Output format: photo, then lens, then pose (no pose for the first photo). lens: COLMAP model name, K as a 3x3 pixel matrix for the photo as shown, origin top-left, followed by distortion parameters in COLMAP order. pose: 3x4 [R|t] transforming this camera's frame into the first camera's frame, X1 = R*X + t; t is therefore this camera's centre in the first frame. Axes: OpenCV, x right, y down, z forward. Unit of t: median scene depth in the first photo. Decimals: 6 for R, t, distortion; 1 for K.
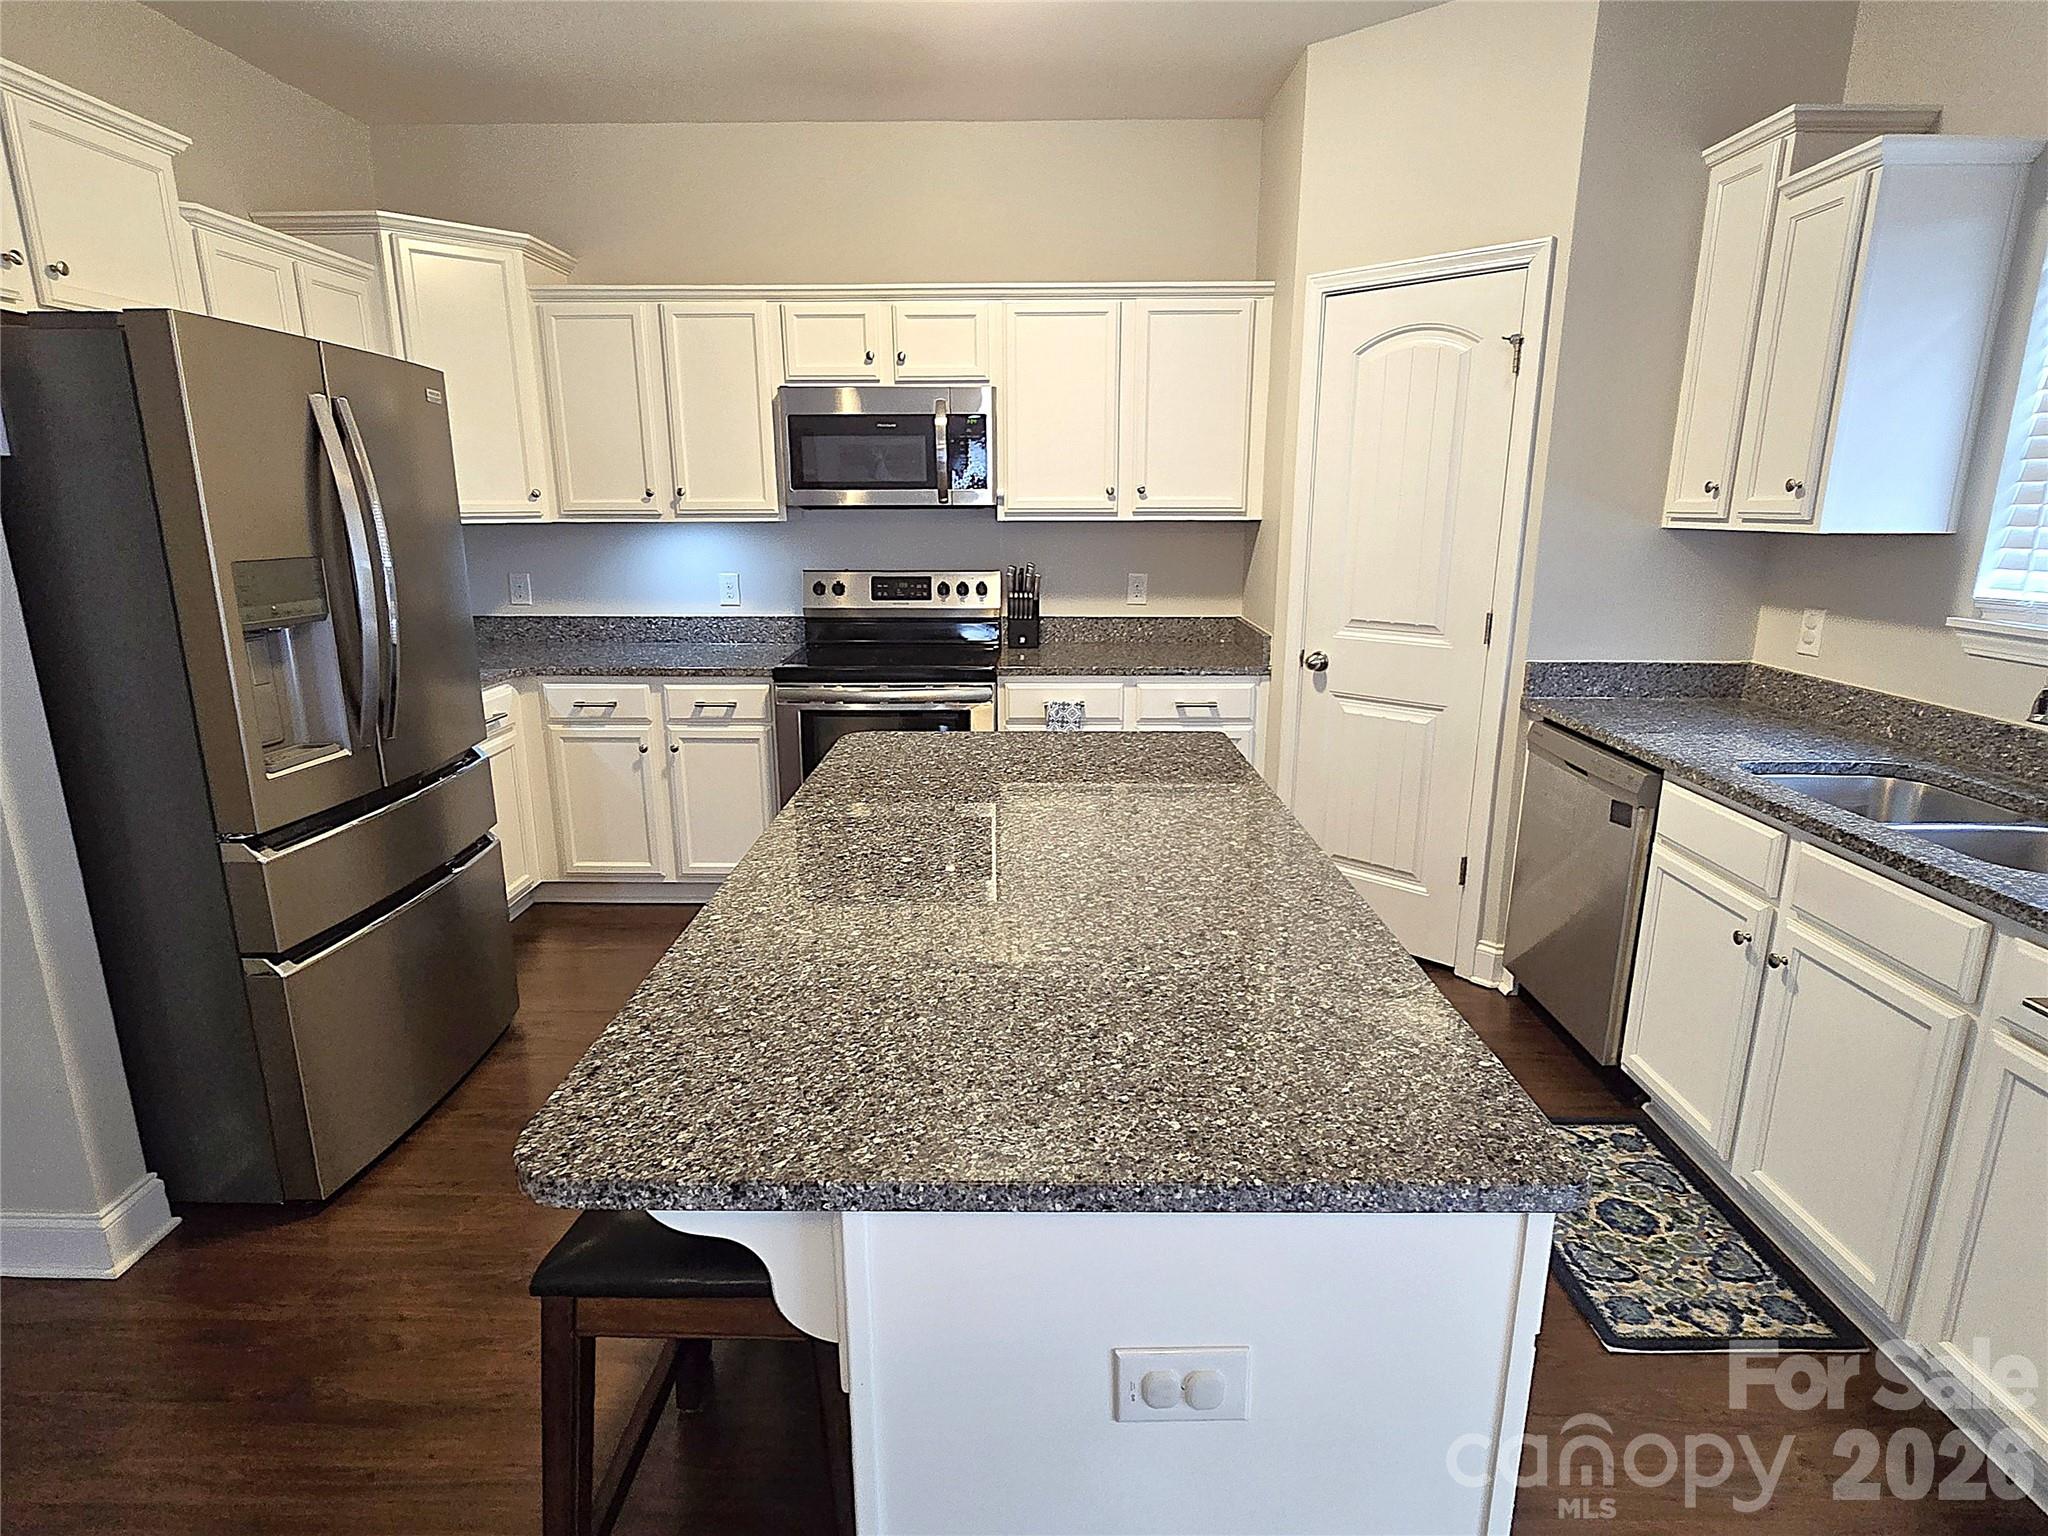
lens RADIAL K [[1089.9, 0, 1022.5], [0, 1089.9, 771.6], [0, 0, 1]] dist [-0.003087, -0.002040]
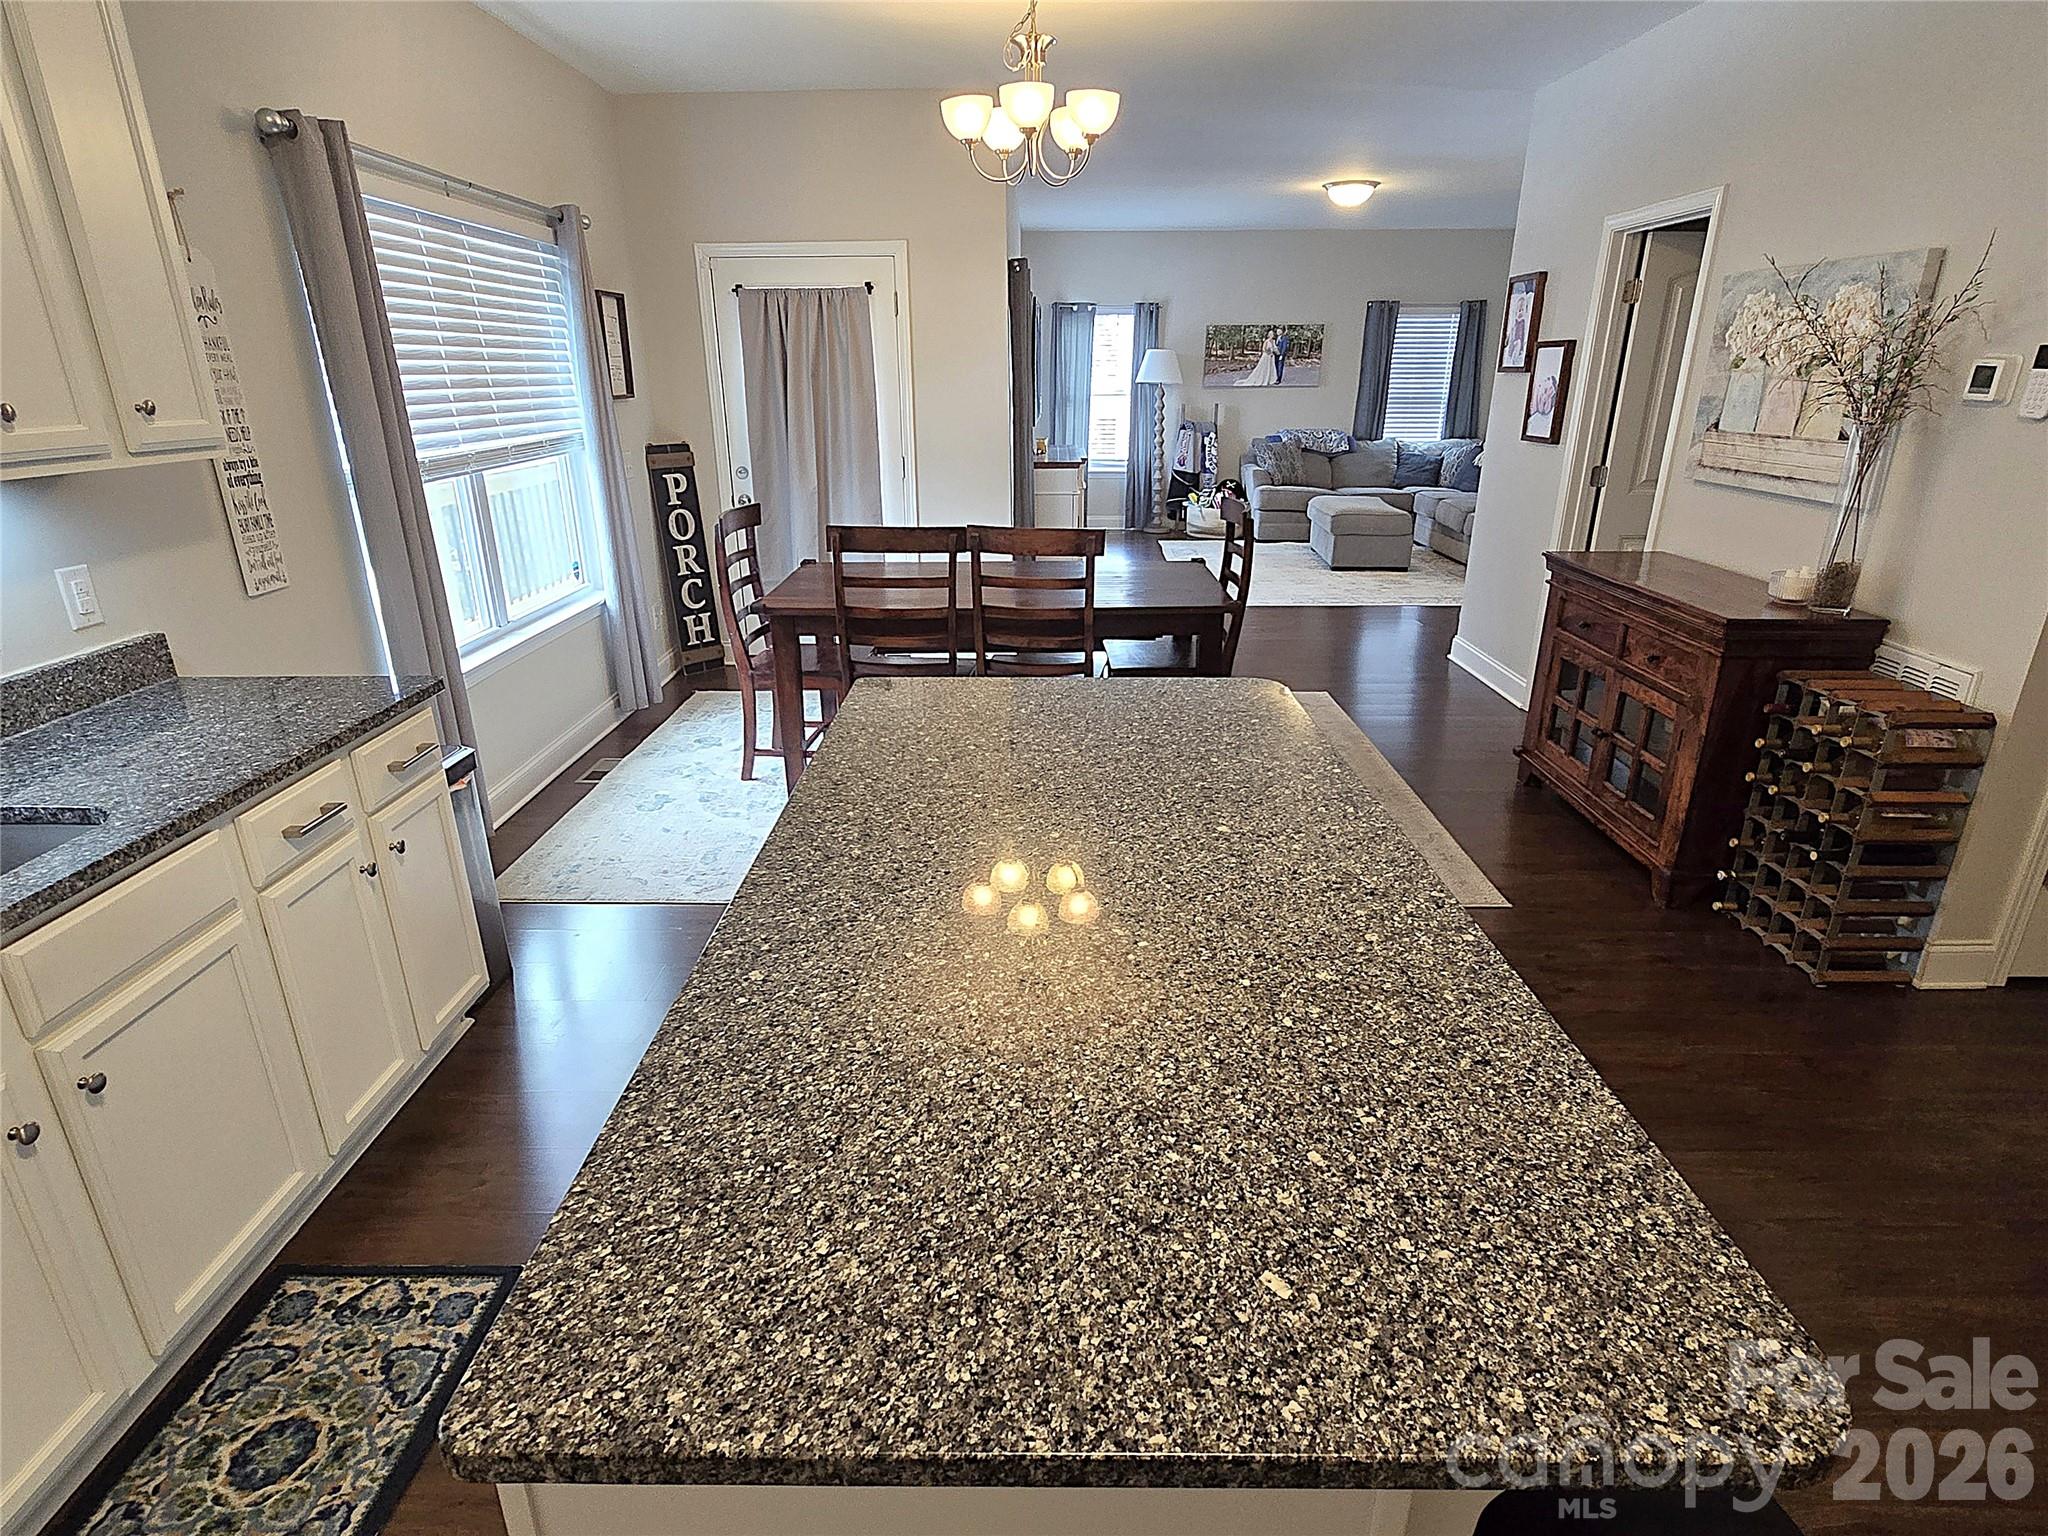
lens RADIAL K [[1089.9, 0, 1027.3], [0, 1089.9, 774.6], [0, 0, 1]] dist [-0.003087, -0.002040]
pose [[-0.999962, 0.007899, -0.003746, 0.030665], [0.004430, 0.827262, 0.561798, -0.228989], [0.007536, 0.561760, -0.827266, 0.828002]]
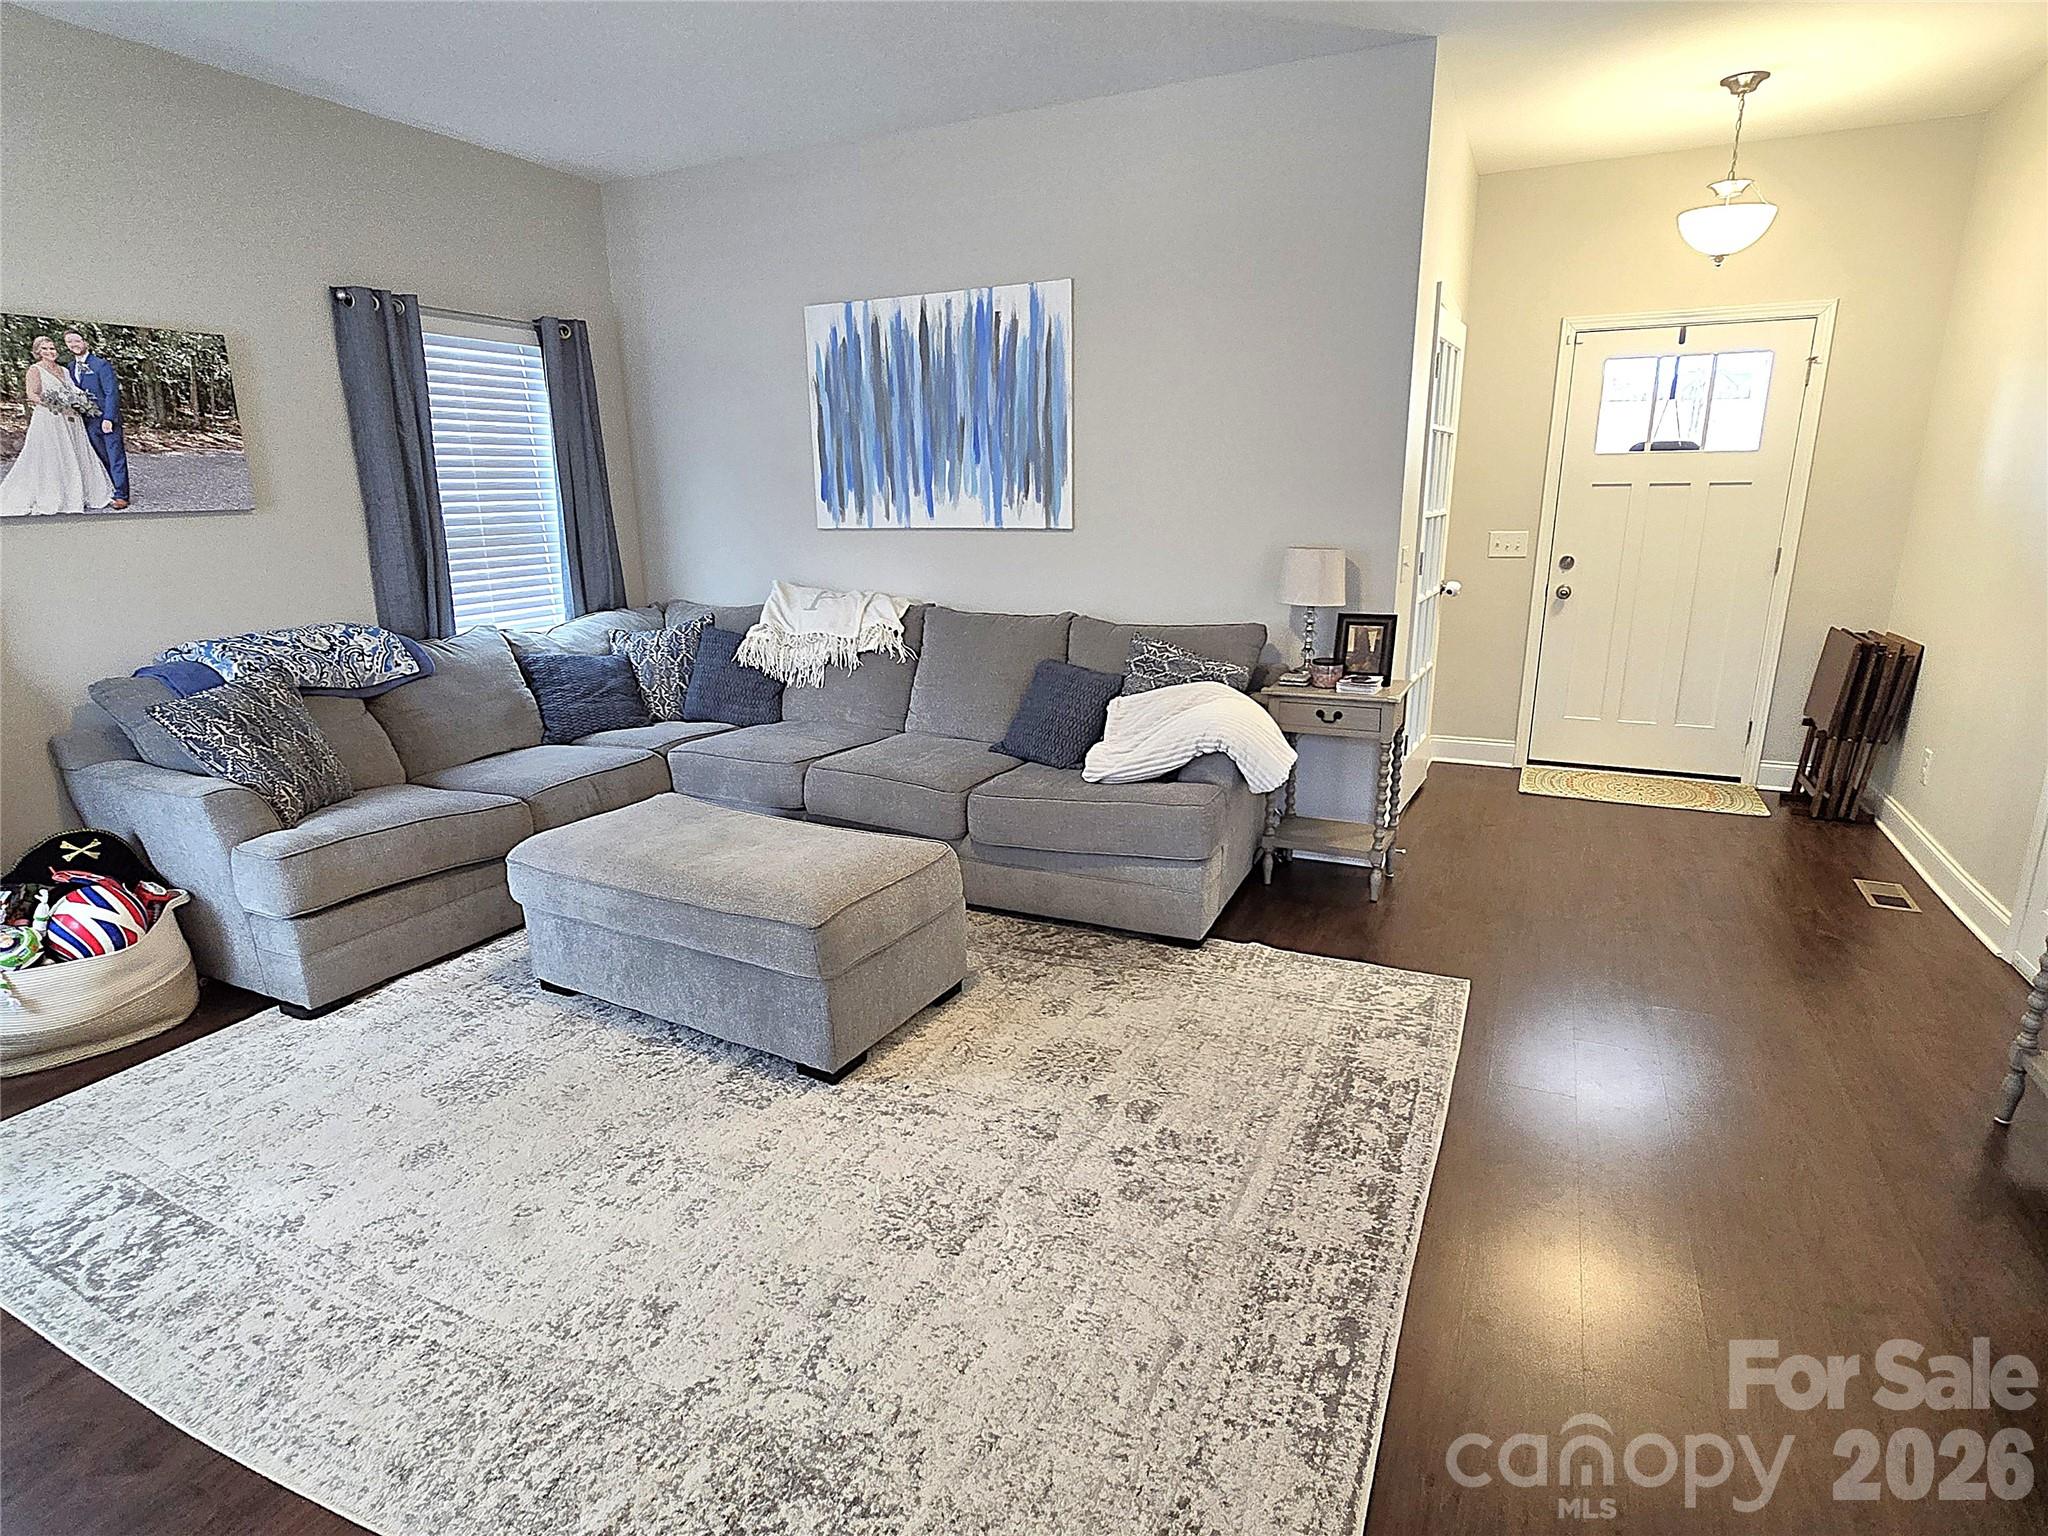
lens RADIAL K [[1089.9, 0, 1057.5], [0, 1089.9, 795.7], [0, 0, 1]] dist [-0.003087, -0.002040]
pose [[-0.412019, 0.262618, -0.872509, -0.125799], [-0.203043, 0.907025, 0.368889, 0.279472], [0.888264, 0.329147, -0.320389, -1.134759]]
